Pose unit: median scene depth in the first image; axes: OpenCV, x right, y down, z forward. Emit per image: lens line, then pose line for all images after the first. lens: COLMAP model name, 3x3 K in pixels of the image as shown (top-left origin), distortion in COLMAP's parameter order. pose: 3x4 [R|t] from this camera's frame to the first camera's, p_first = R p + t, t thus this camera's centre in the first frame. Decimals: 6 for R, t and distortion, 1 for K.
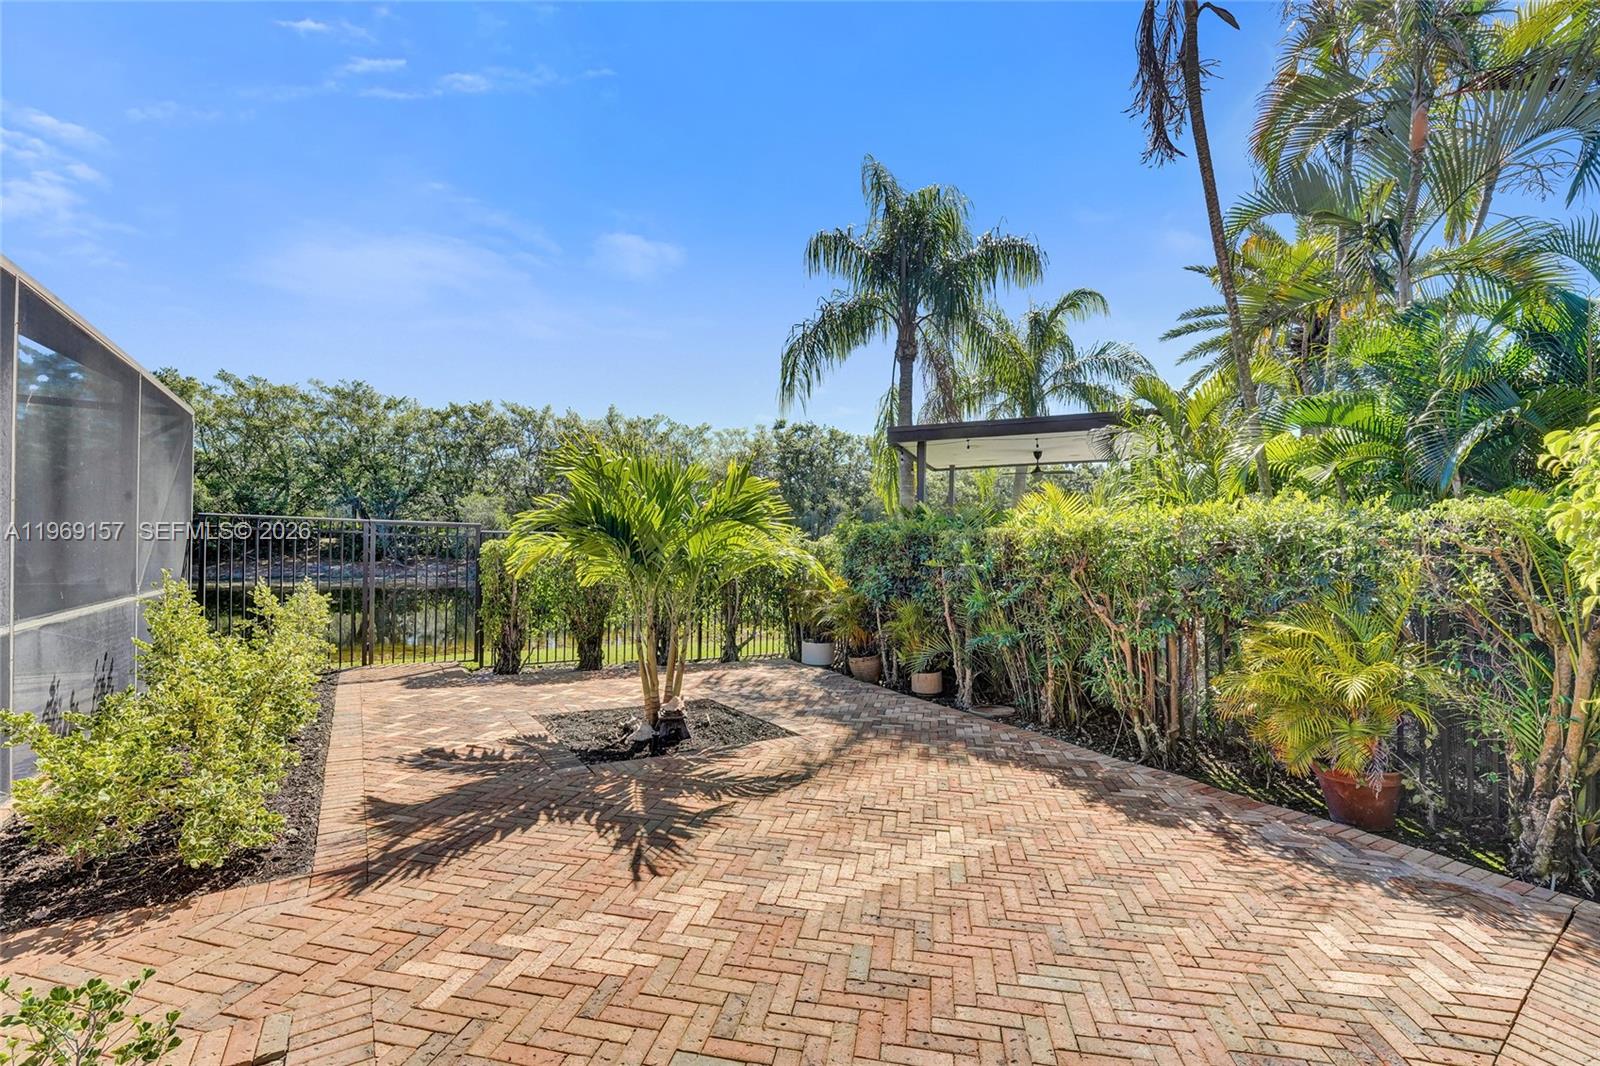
lens RADIAL K [[680.7, 0, 800.0], [0, 680.7, 533.0], [0, 0, 1]] dist [-0.028396, 0.000115]
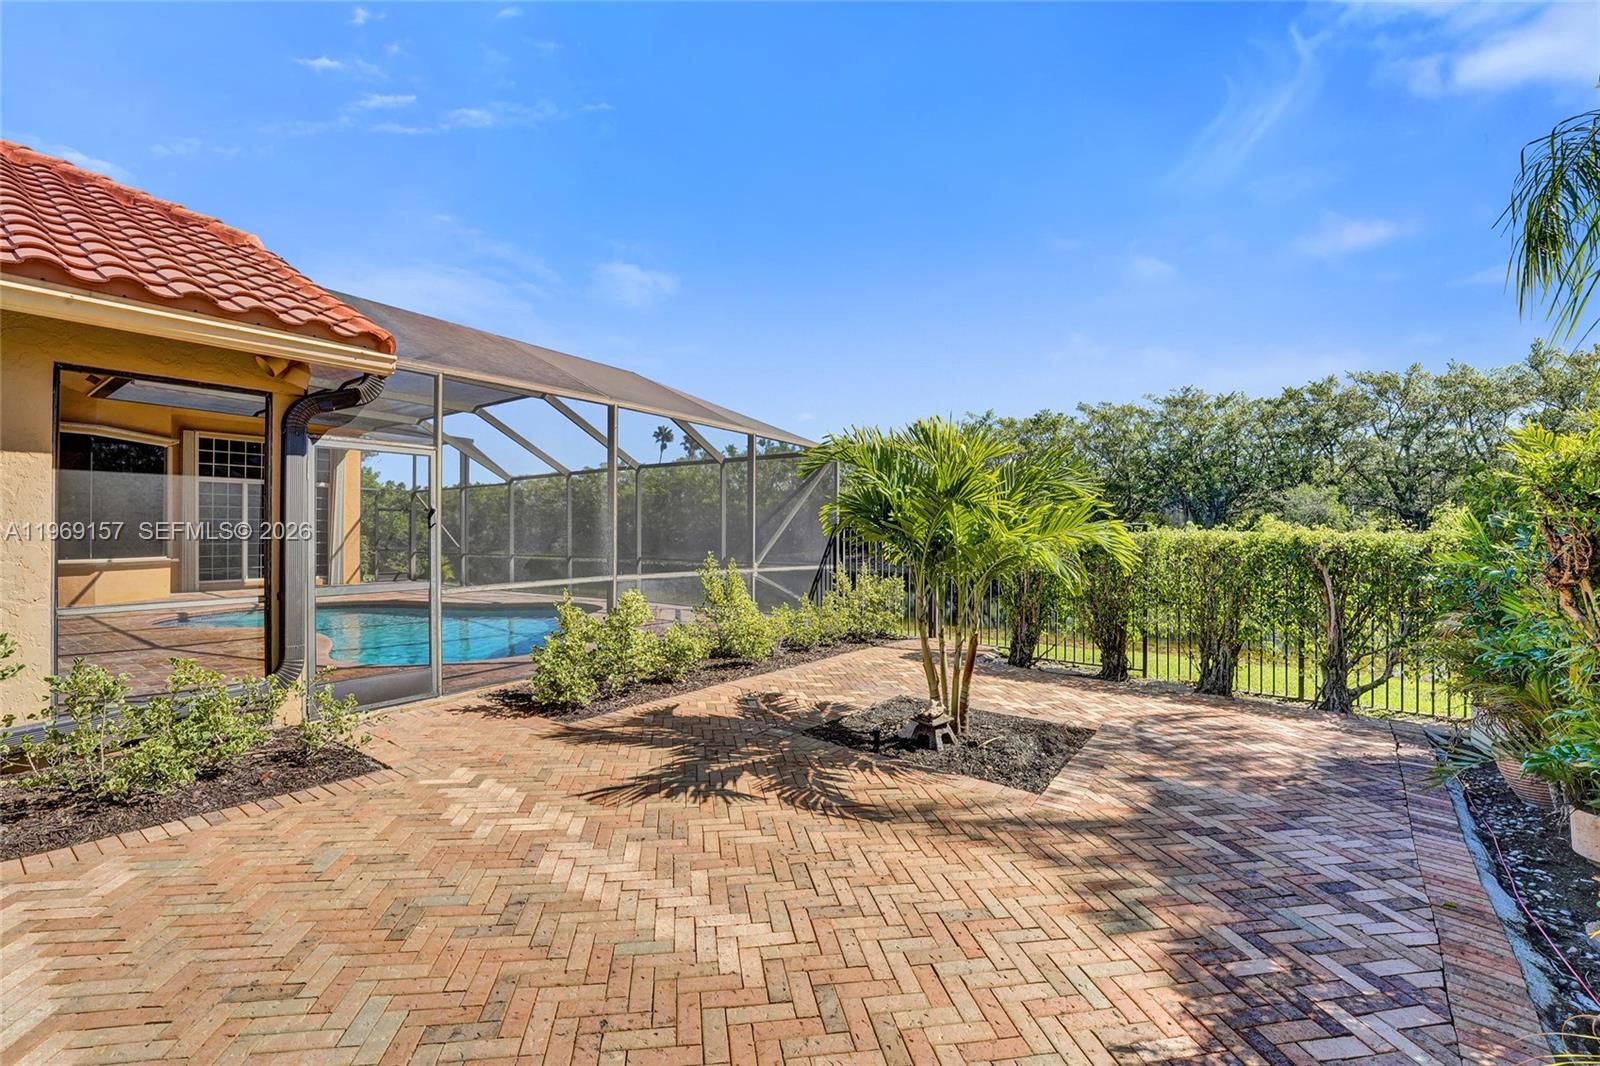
lens RADIAL K [[659.3, 0, 785.7], [0, 659.3, 527.0], [0, 0, 1]] dist [-0.026377, 0.000892]
pose [[0.336342, -0.027283, -0.941345, 0.640941], [0.017009, 0.999593, -0.022894, 0.032098], [0.941586, -0.008312, 0.336669, 0.587454]]
